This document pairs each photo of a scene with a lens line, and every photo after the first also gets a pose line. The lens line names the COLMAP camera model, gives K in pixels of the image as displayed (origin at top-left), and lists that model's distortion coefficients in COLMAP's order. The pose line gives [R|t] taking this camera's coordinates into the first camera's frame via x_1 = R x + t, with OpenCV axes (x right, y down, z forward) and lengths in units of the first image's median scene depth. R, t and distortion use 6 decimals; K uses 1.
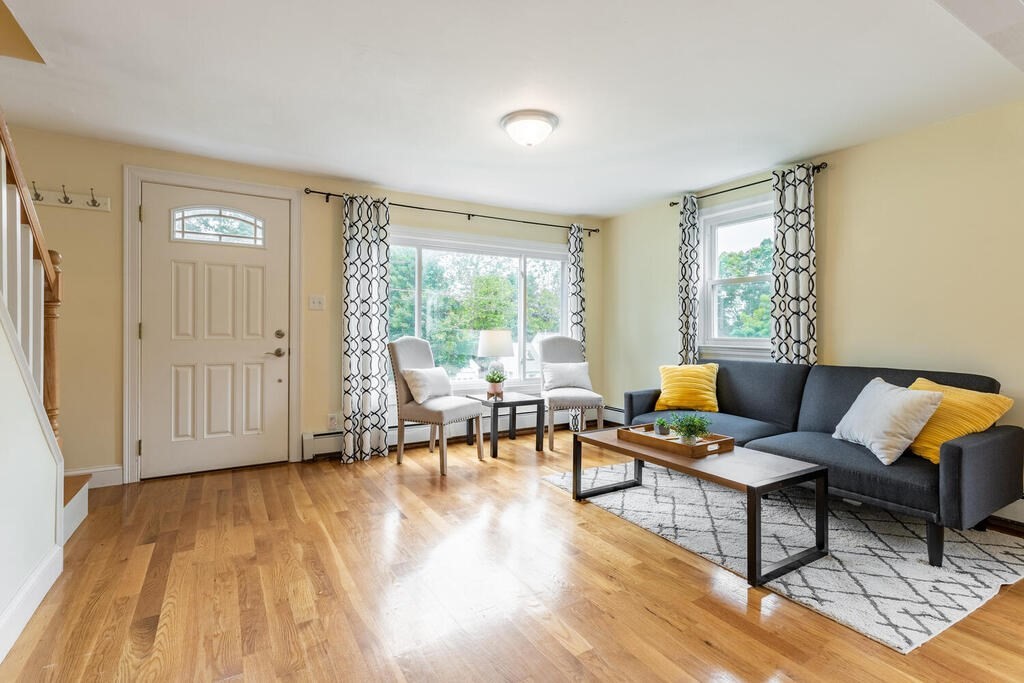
lens RADIAL K [[484.9, 0, 516.1], [0, 484.9, 327.4], [0, 0, 1]] dist [0.013465, -0.004431]
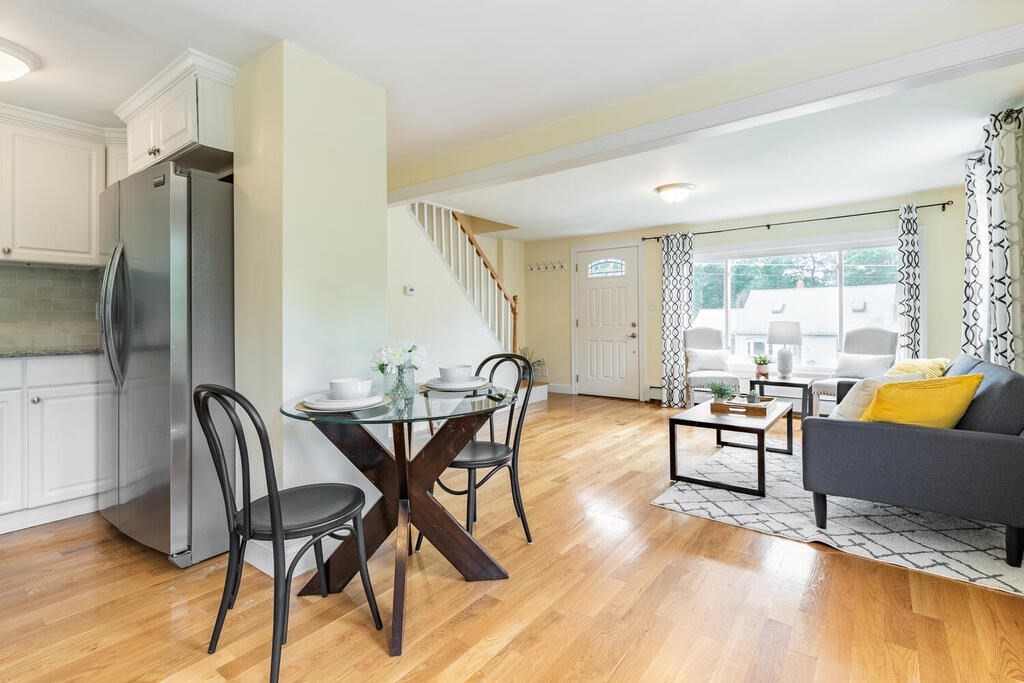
lens RADIAL K [[484.9, 0, 508.5], [0, 484.9, 321.2], [0, 0, 1]] dist [0.013465, -0.004431]
pose [[0.372809, -0.007311, -0.927879, 0.950483], [0.010808, 0.999935, -0.003537, 0.002459], [0.927845, -0.008710, 0.372863, -0.053640]]
